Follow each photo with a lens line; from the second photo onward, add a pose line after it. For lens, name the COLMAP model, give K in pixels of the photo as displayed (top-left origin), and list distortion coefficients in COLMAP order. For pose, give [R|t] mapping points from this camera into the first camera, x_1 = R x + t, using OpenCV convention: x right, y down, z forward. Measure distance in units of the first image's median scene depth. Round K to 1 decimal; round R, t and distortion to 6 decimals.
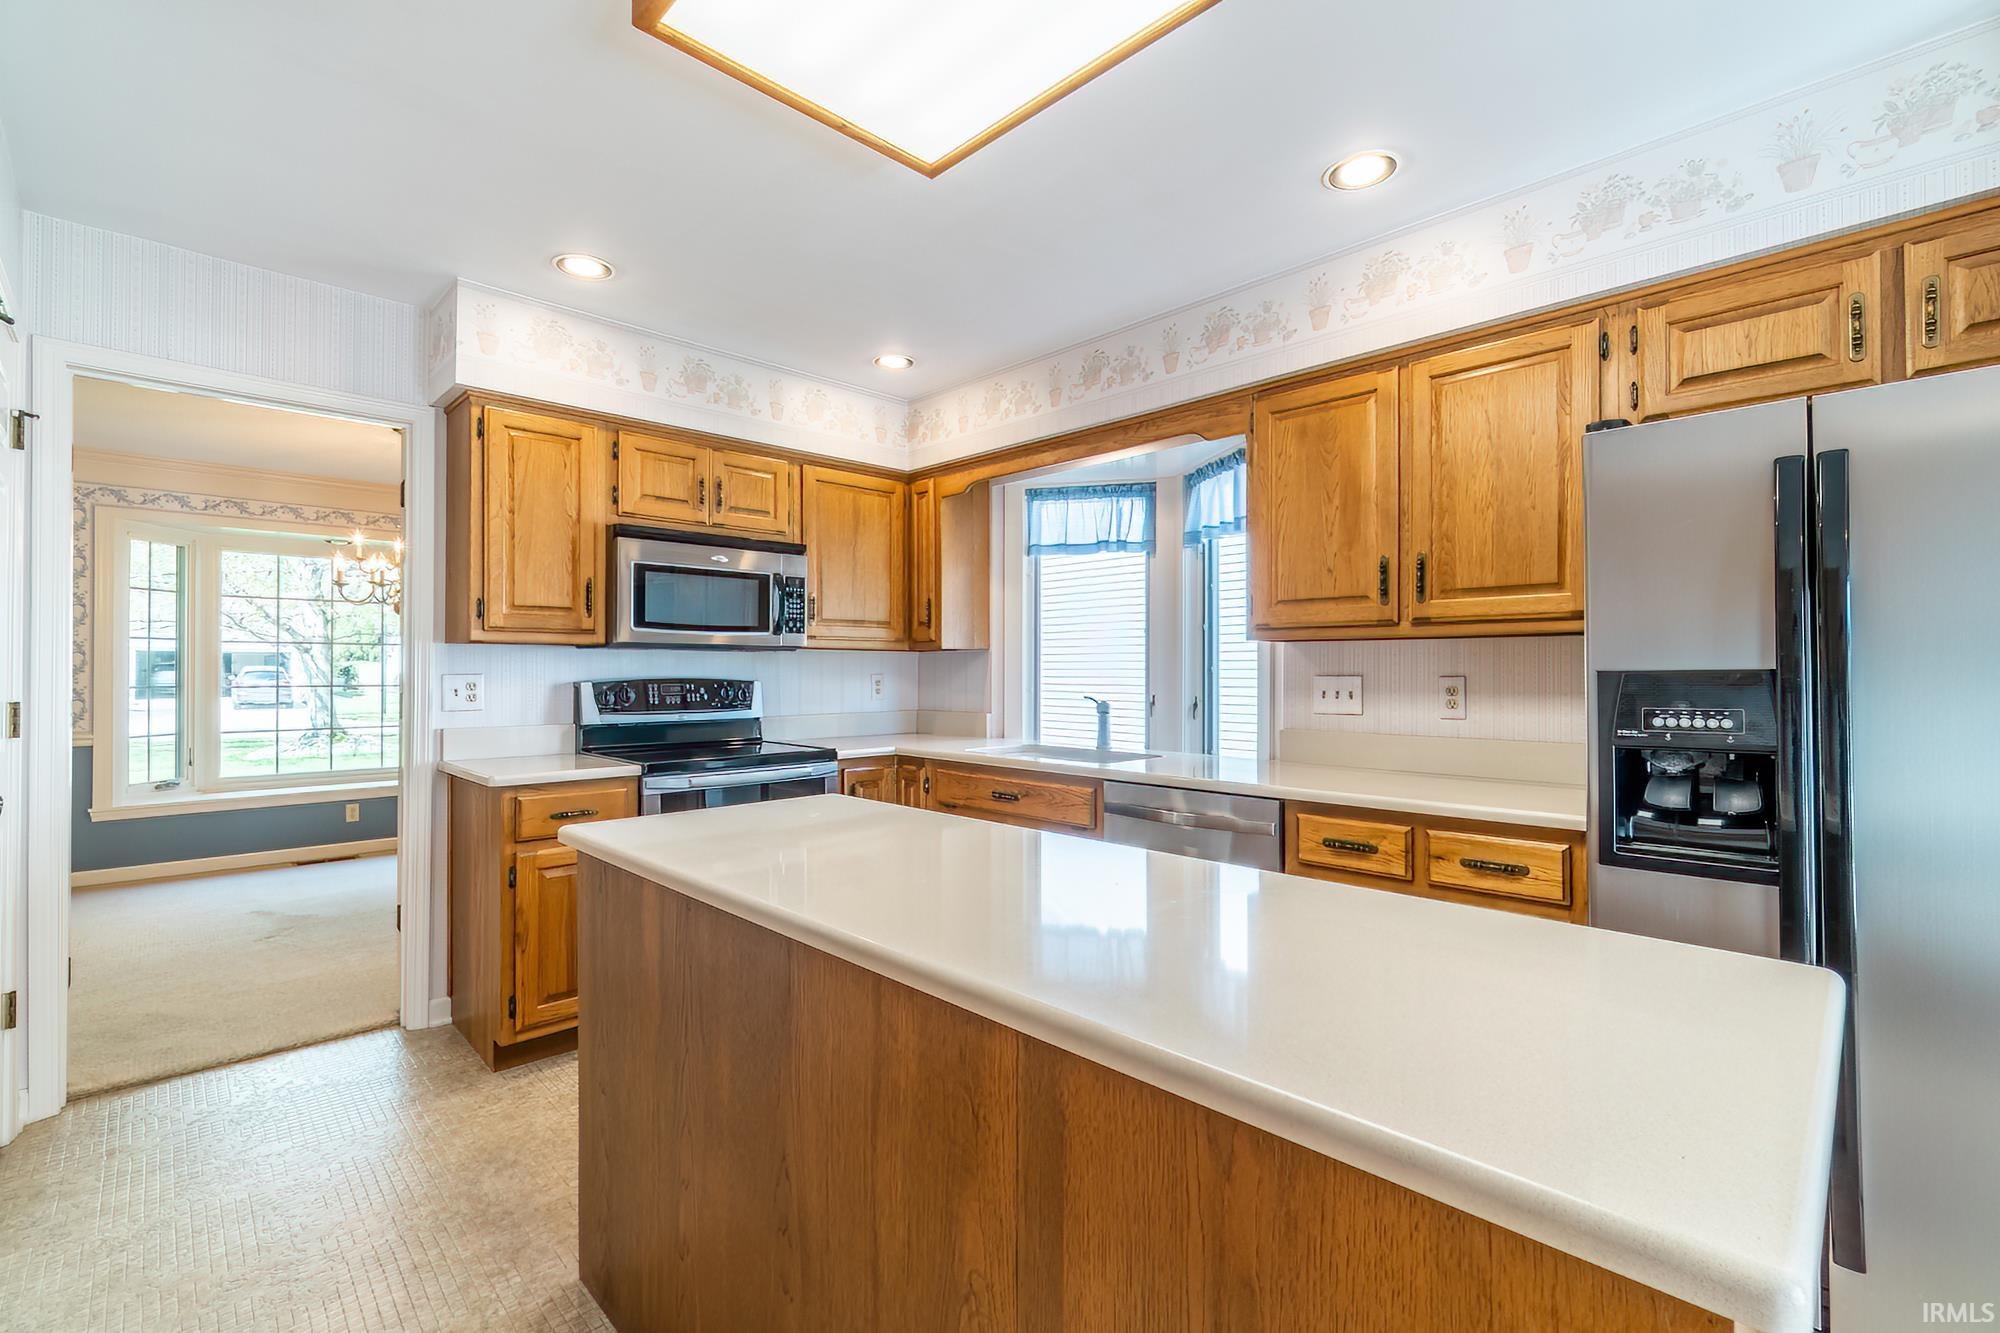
lens RADIAL K [[872.2, 0, 998.7], [0, 872.2, 663.8], [0, 0, 1]] dist [0.001388, -0.000869]
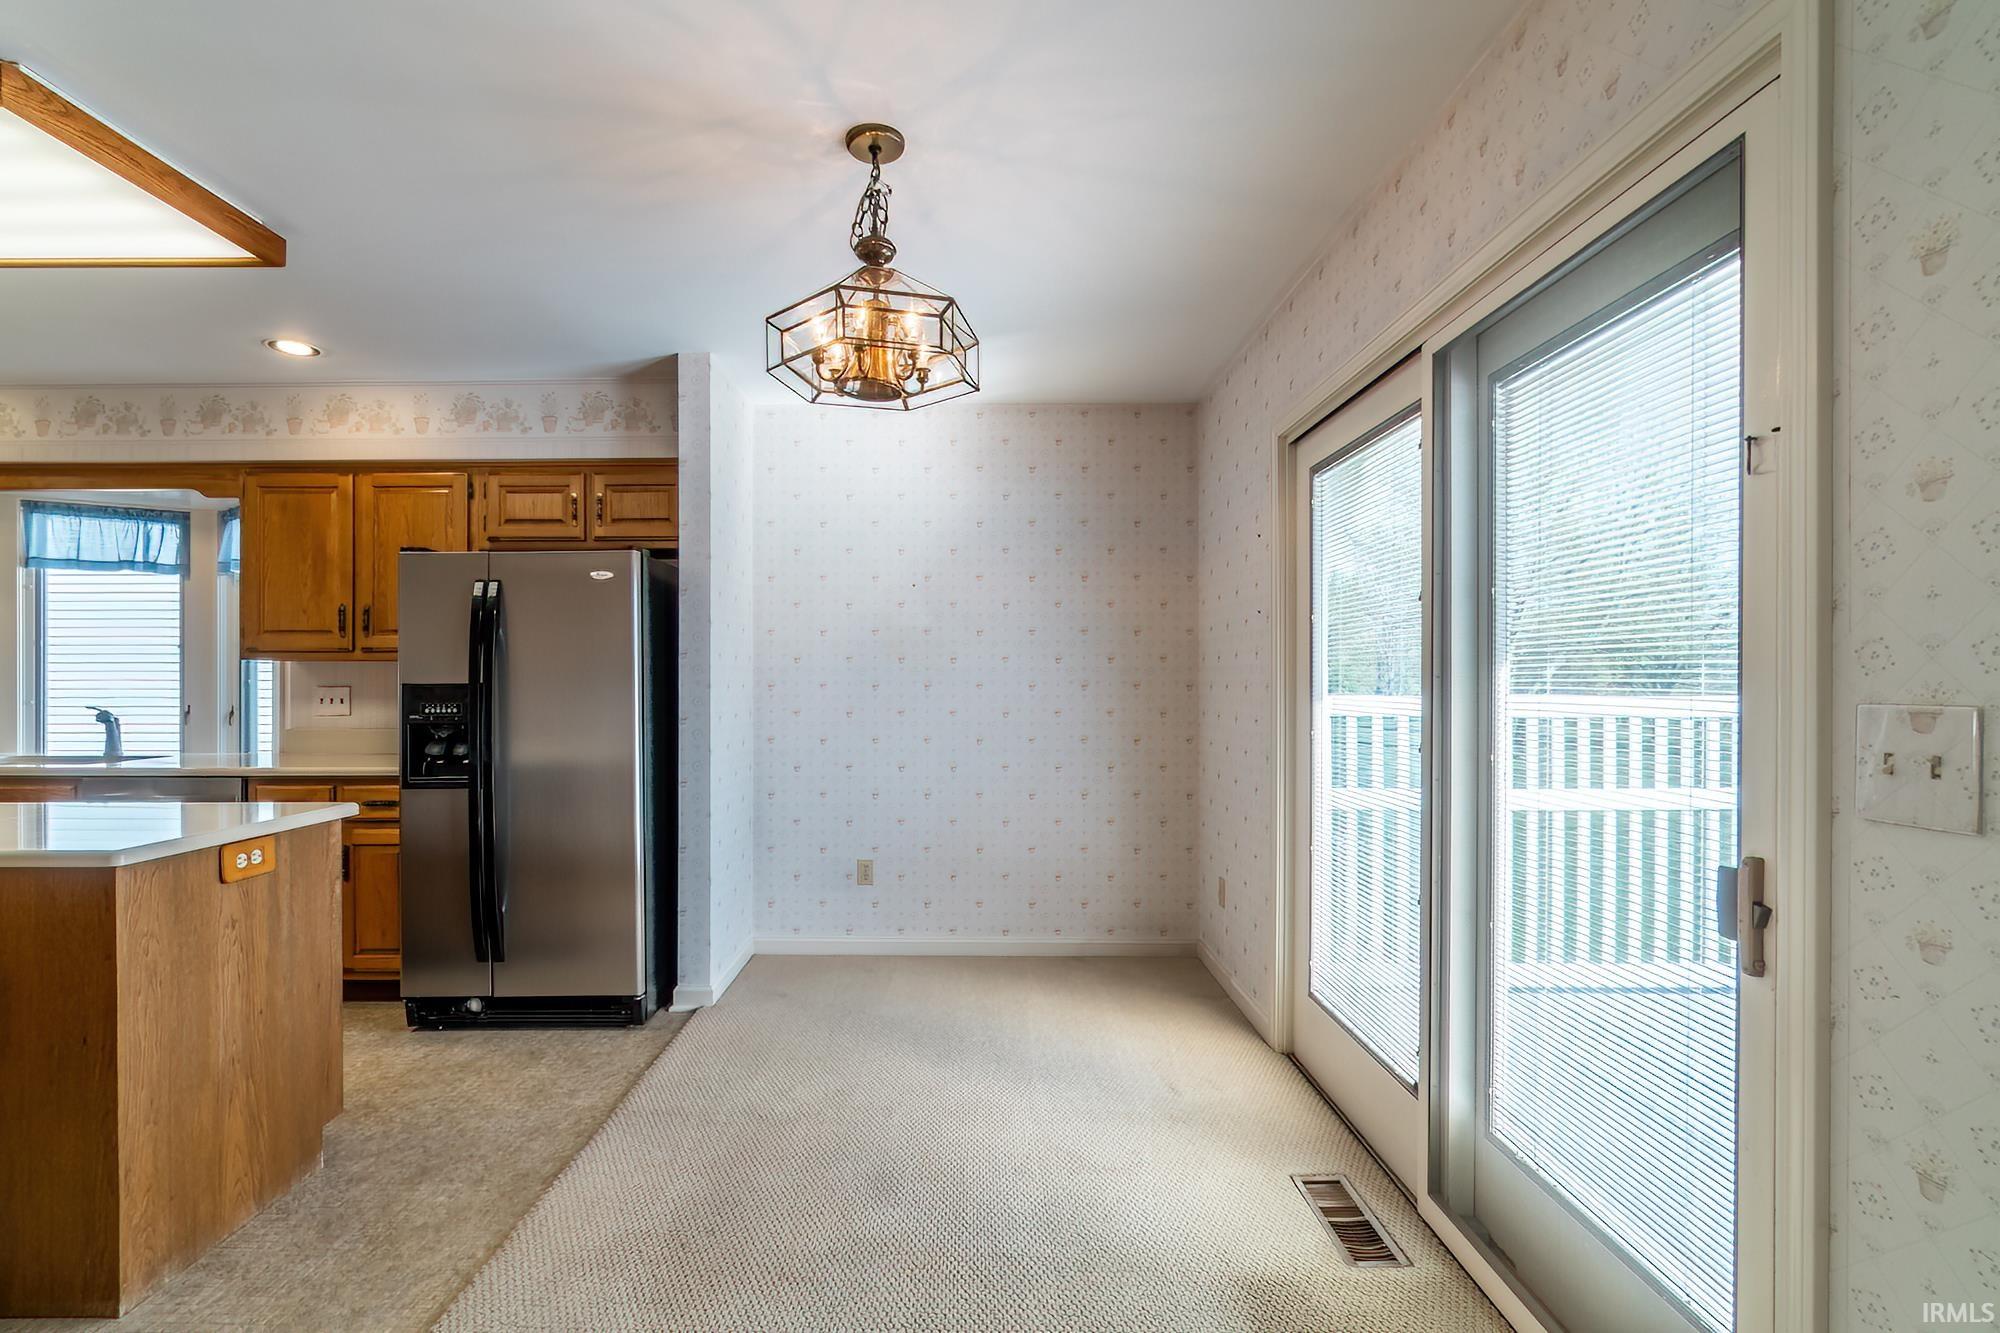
lens RADIAL K [[872.2, 0, 964.7], [0, 872.2, 676.3], [0, 0, 1]] dist [0.001388, -0.000869]
pose [[0.712963, 0.000101, 0.701201, 0.141951], [-0.002981, 0.999991, 0.002887, -0.009320], [-0.701195, -0.004148, 0.712957, -0.647781]]
